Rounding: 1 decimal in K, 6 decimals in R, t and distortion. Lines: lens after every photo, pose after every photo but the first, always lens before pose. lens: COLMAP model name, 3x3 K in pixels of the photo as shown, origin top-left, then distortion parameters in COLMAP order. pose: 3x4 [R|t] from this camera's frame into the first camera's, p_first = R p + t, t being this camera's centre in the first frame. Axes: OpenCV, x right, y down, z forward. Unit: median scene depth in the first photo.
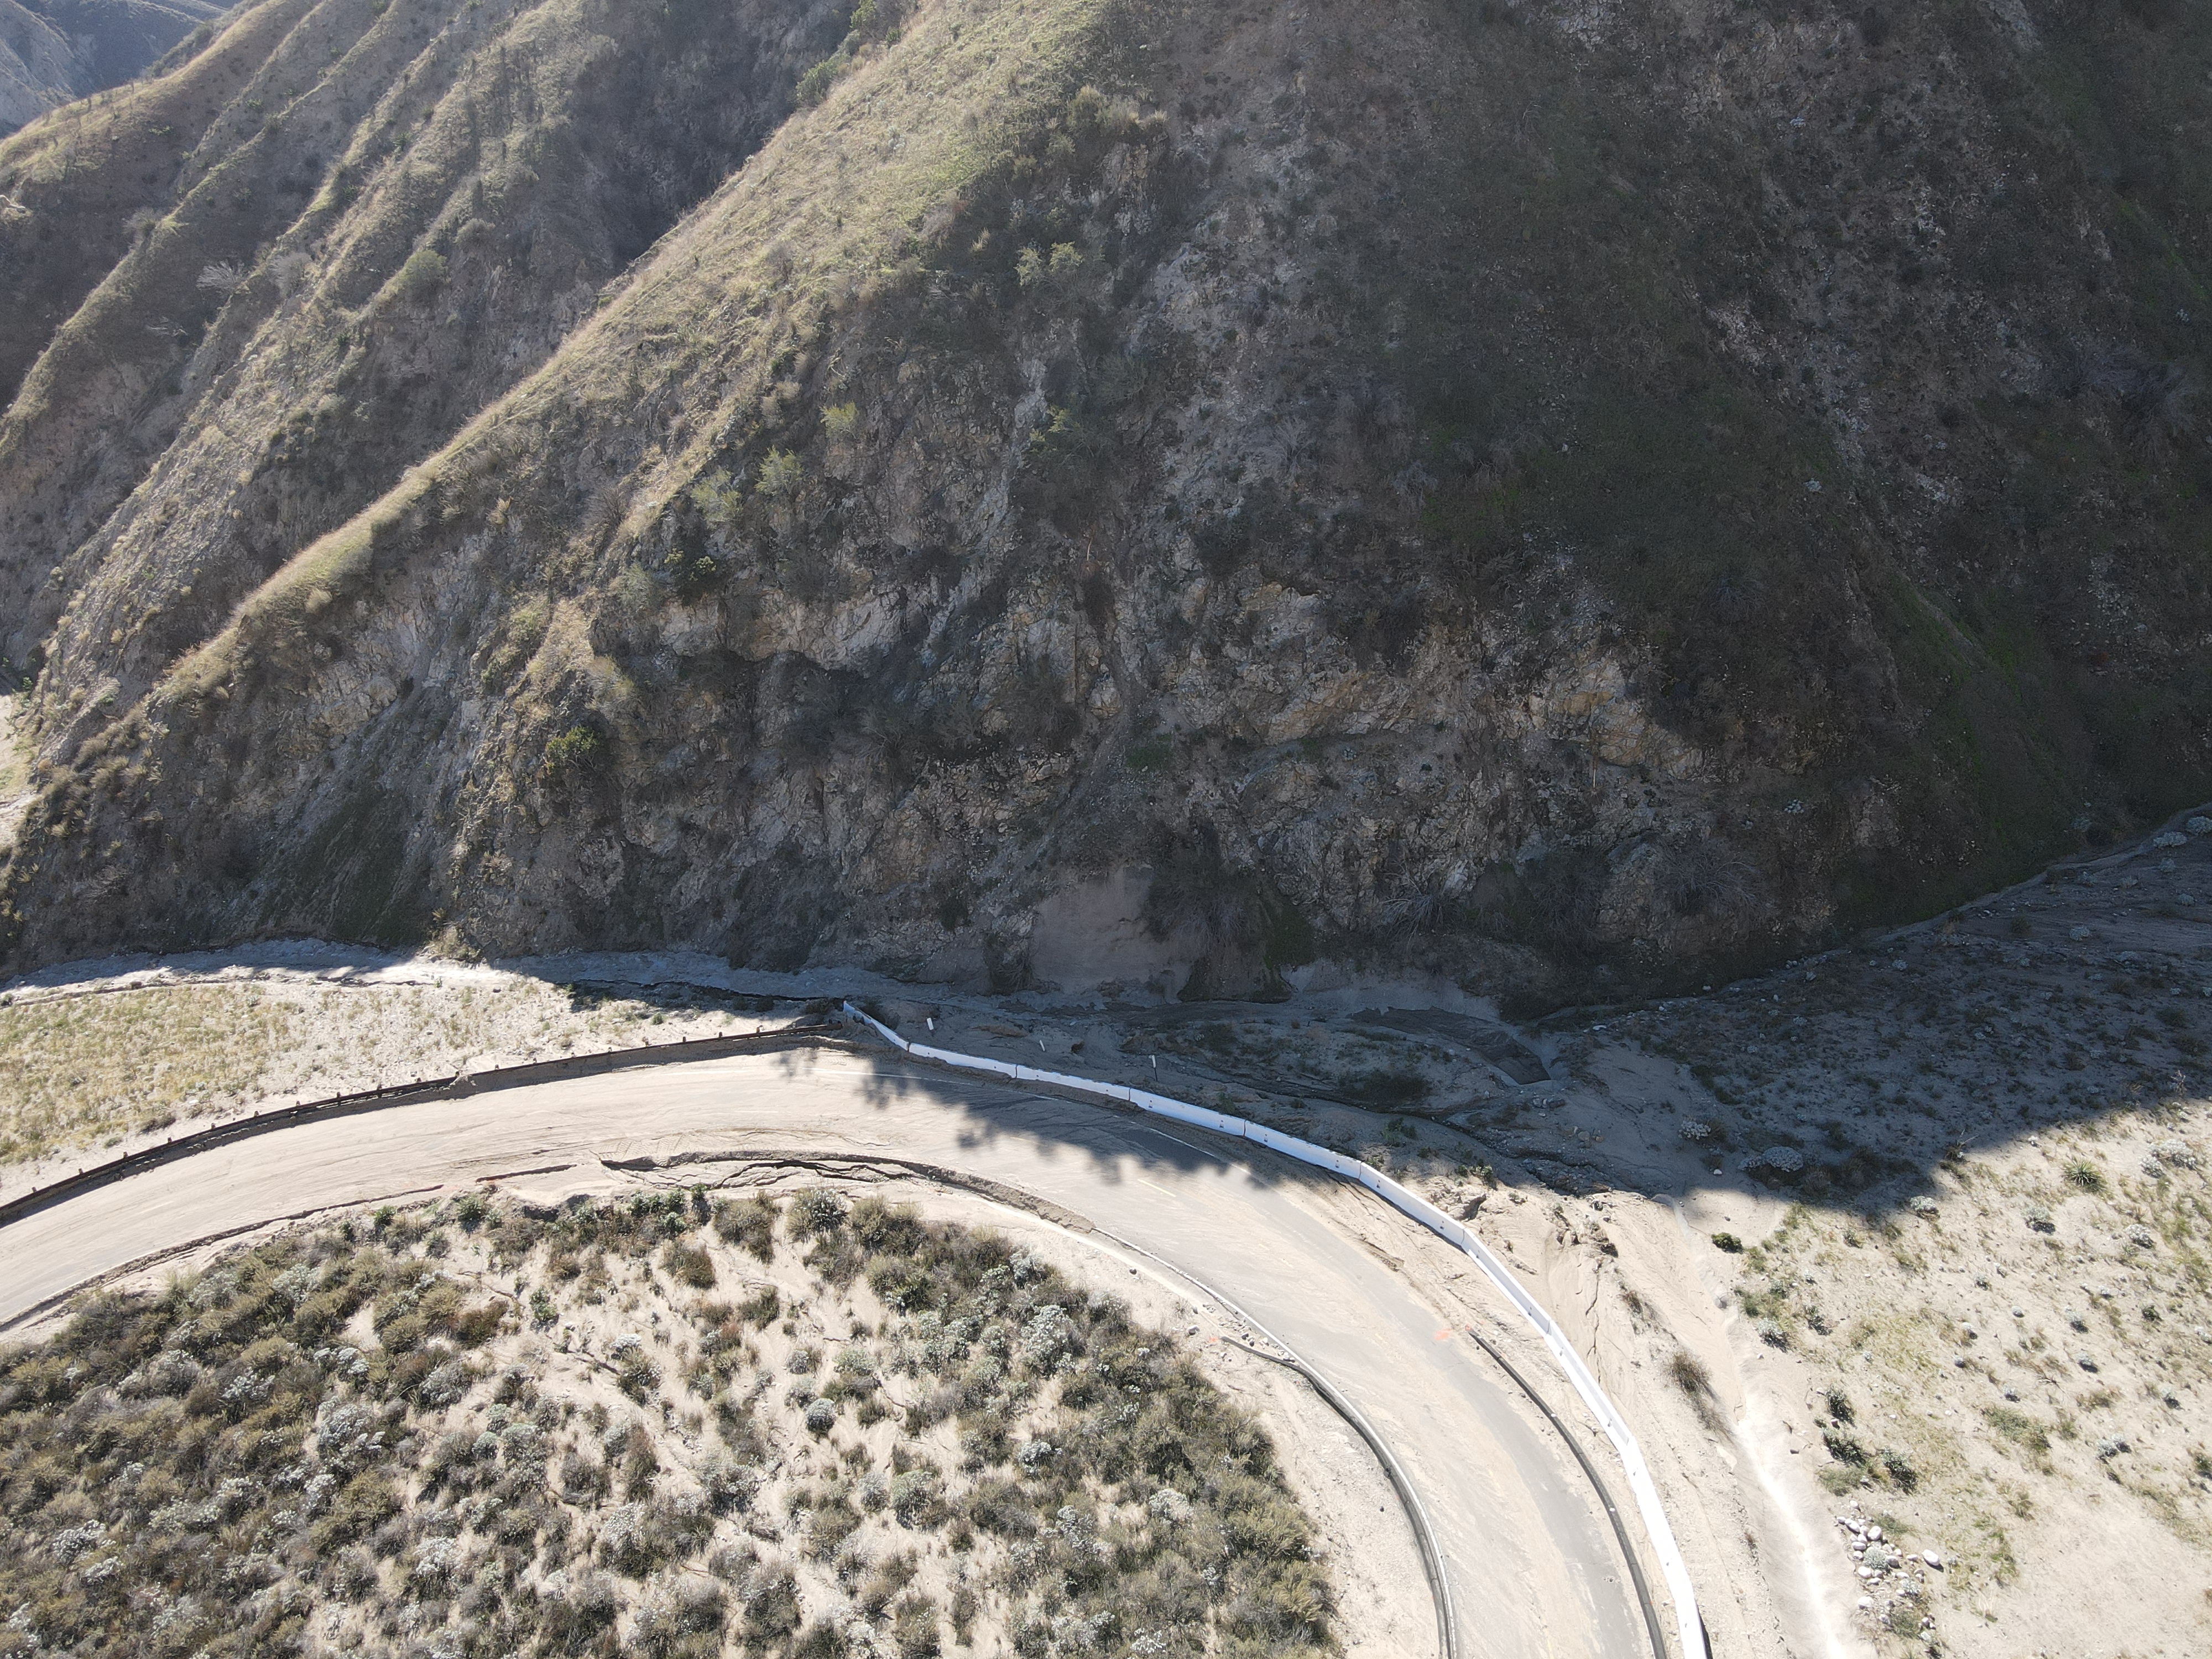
lens RADIAL K [[1604.8, 0, 1133.7], [0, 1604.8, 826.2], [0, 0, 1]] dist [0.010730, 0.003258]
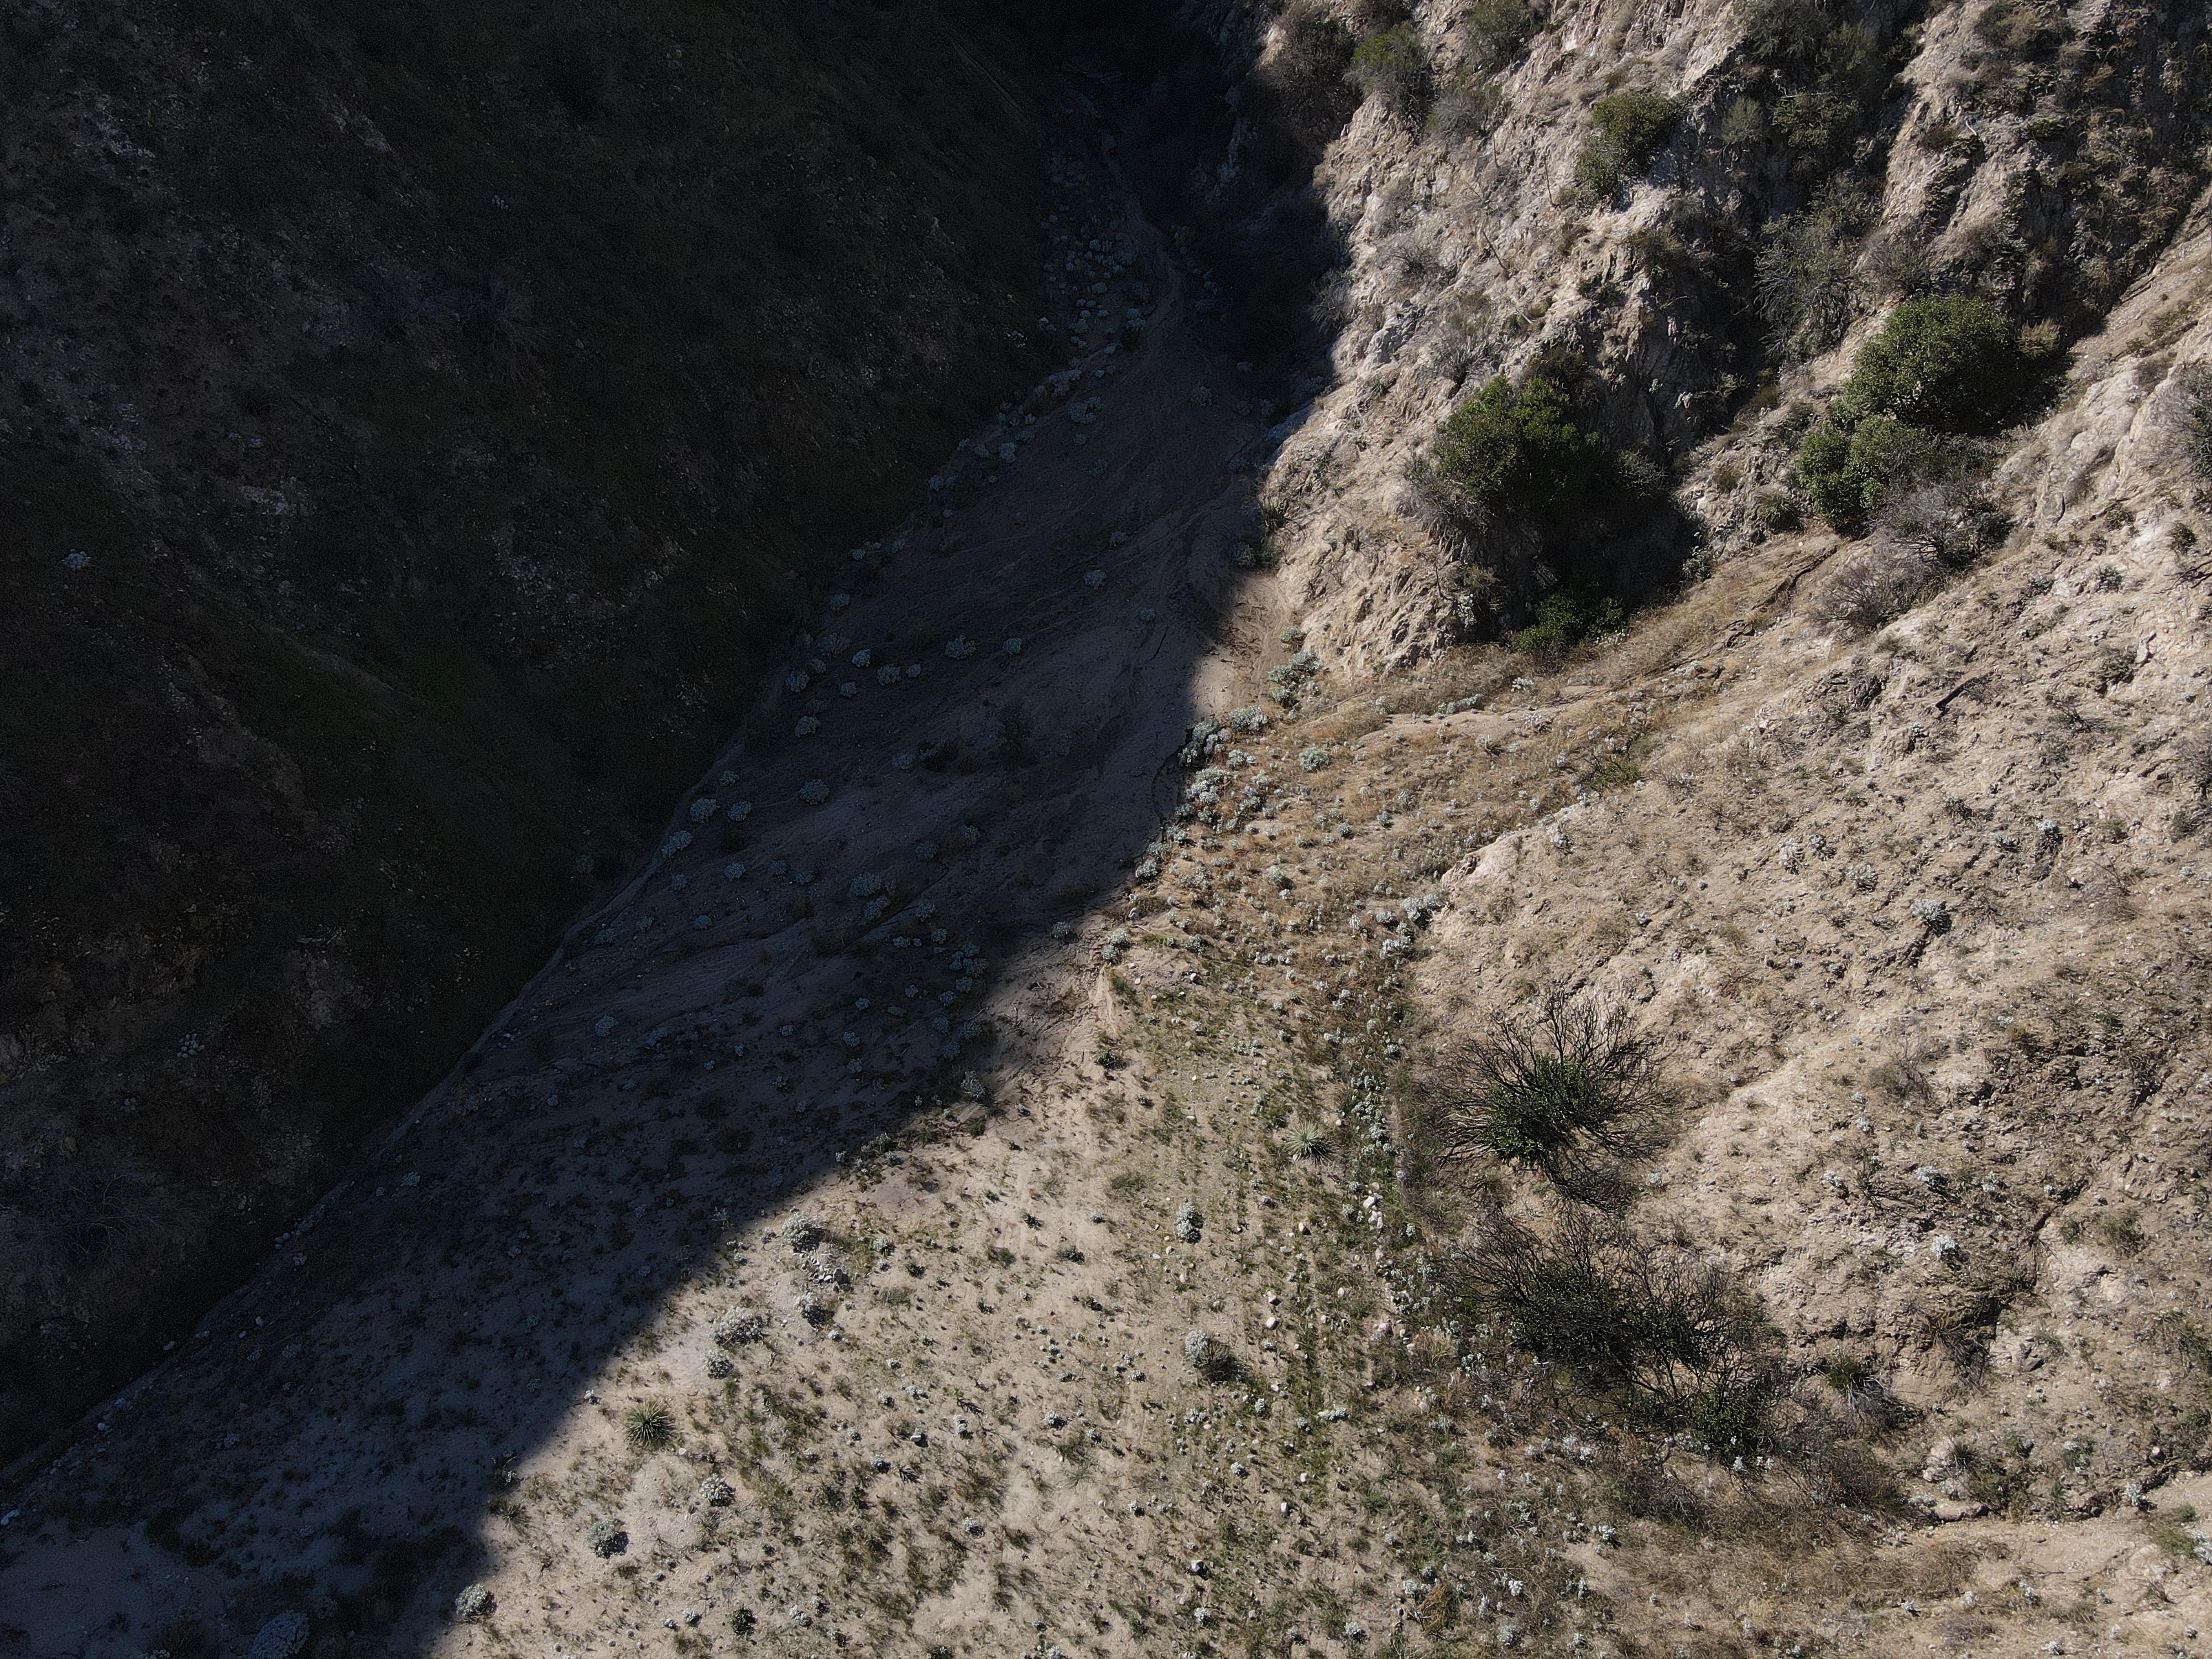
lens RADIAL K [[1567.1, 0, 1091.9], [0, 1567.1, 827.3], [0, 0, 1]] dist [-0.007443, 0.026690]
pose [[0.717988, -0.411828, 0.561151, 0.435066], [0.343205, 0.910833, 0.229333, -0.154454], [-0.605561, 0.027932, 0.795309, 0.245375]]
